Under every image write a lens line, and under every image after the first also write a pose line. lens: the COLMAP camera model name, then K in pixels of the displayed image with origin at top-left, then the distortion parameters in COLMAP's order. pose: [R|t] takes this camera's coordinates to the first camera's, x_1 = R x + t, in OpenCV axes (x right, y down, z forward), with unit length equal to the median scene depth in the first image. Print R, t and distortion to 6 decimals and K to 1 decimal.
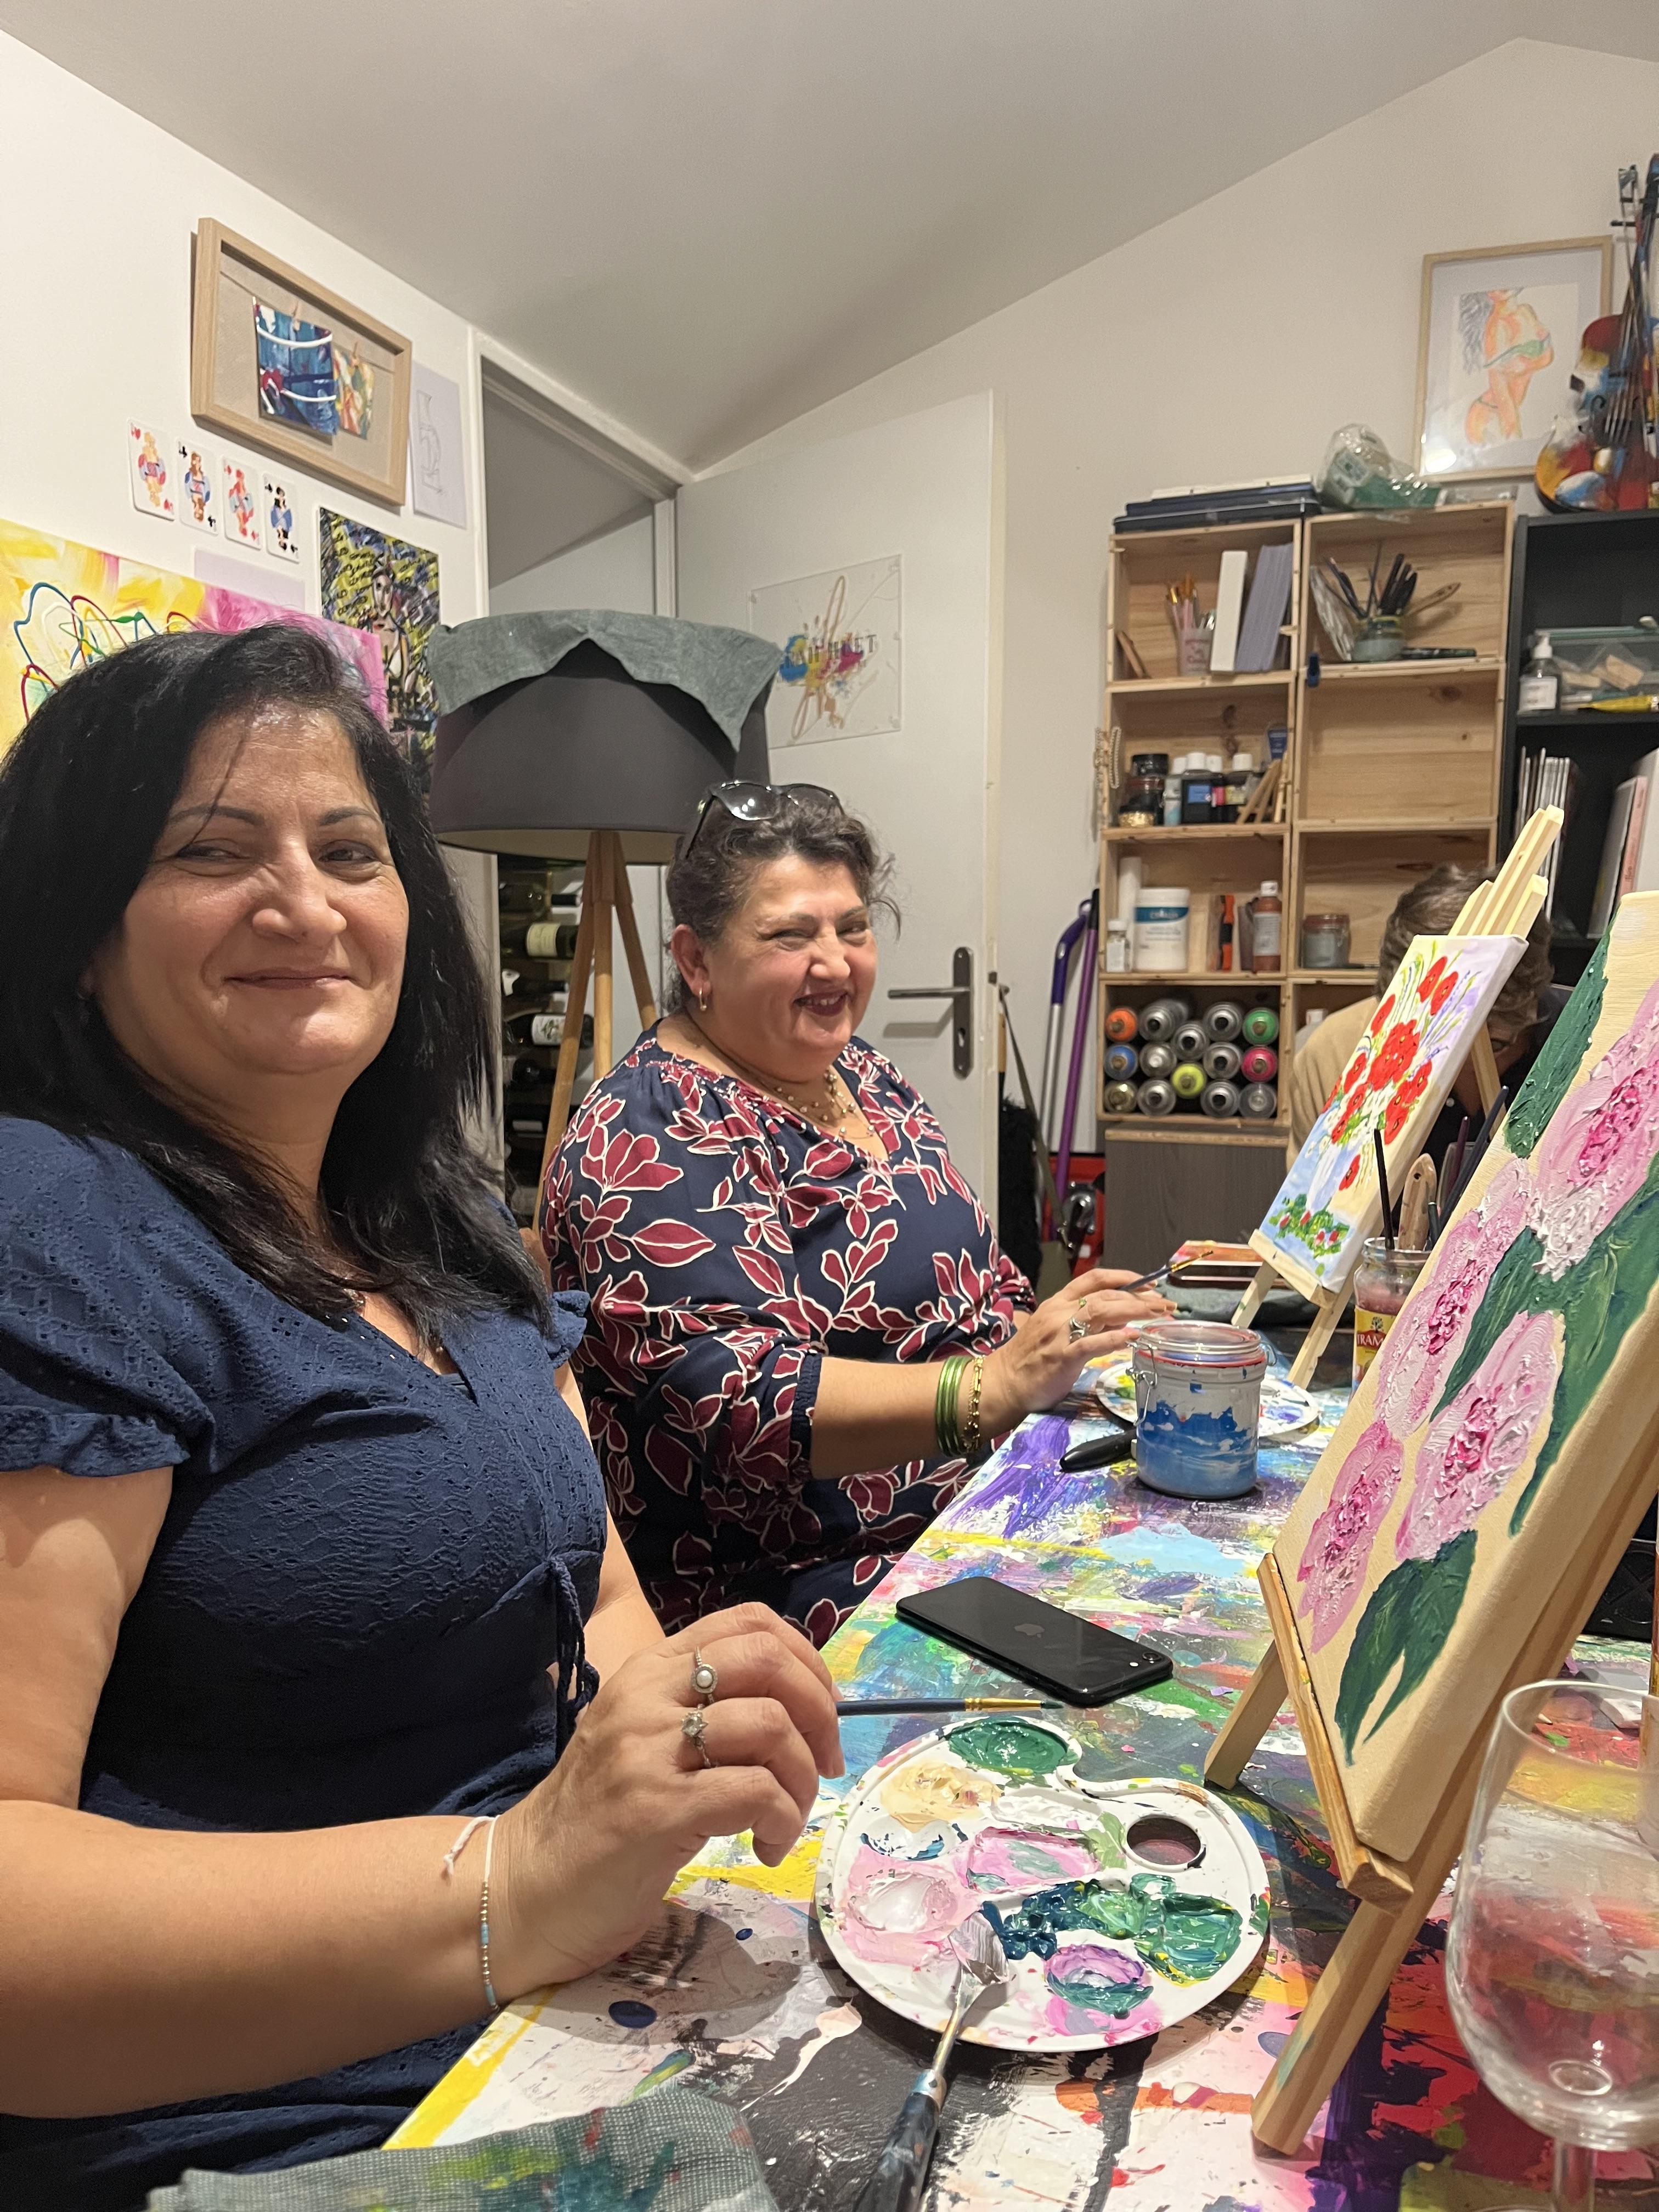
lens RADIAL K [[1678.6, 0, 783.2], [0, 1678.6, 1166.3], [0, 0, 1]] dist [-0.000057, 0.003289]
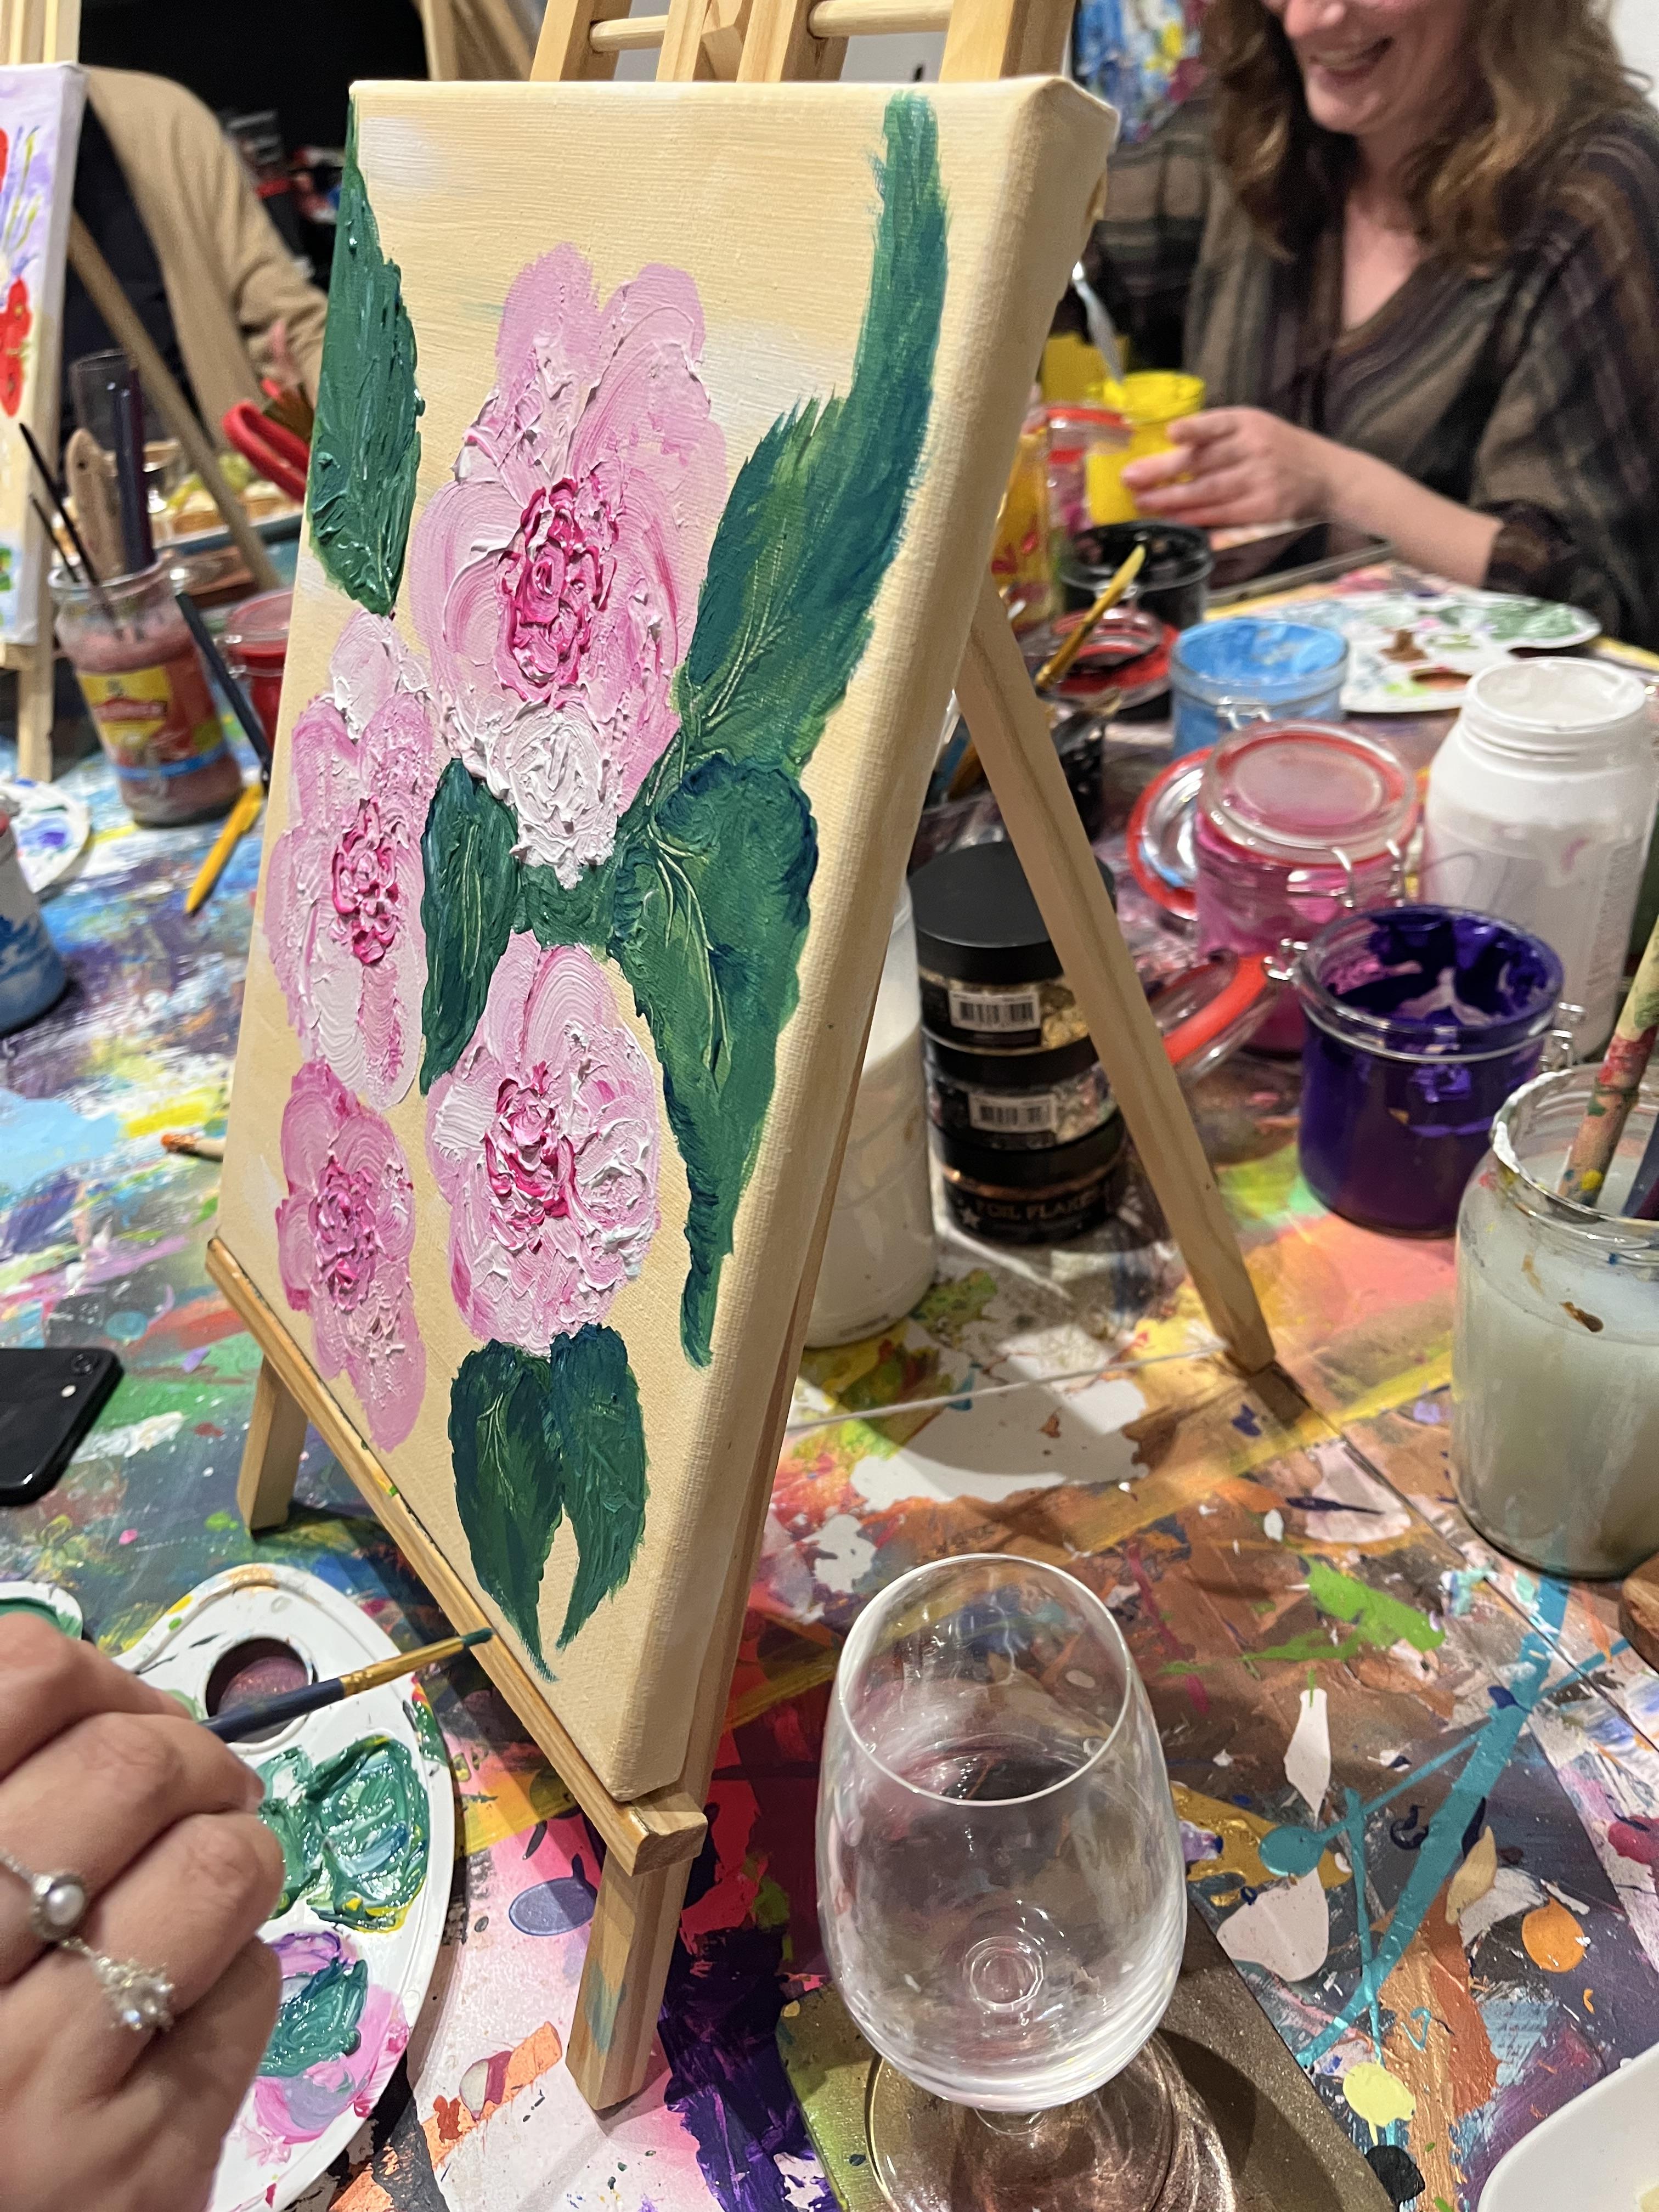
lens RADIAL K [[1678.6, 0, 842.0], [0, 1678.6, 1112.9], [0, 0, 1]] dist [-0.000057, 0.003289]
pose [[0.678415, -0.482336, 0.554171, 0.123170], [0.182305, 0.841233, 0.509011, -0.136938], [-0.711701, -0.244292, 0.658637, 0.426718]]
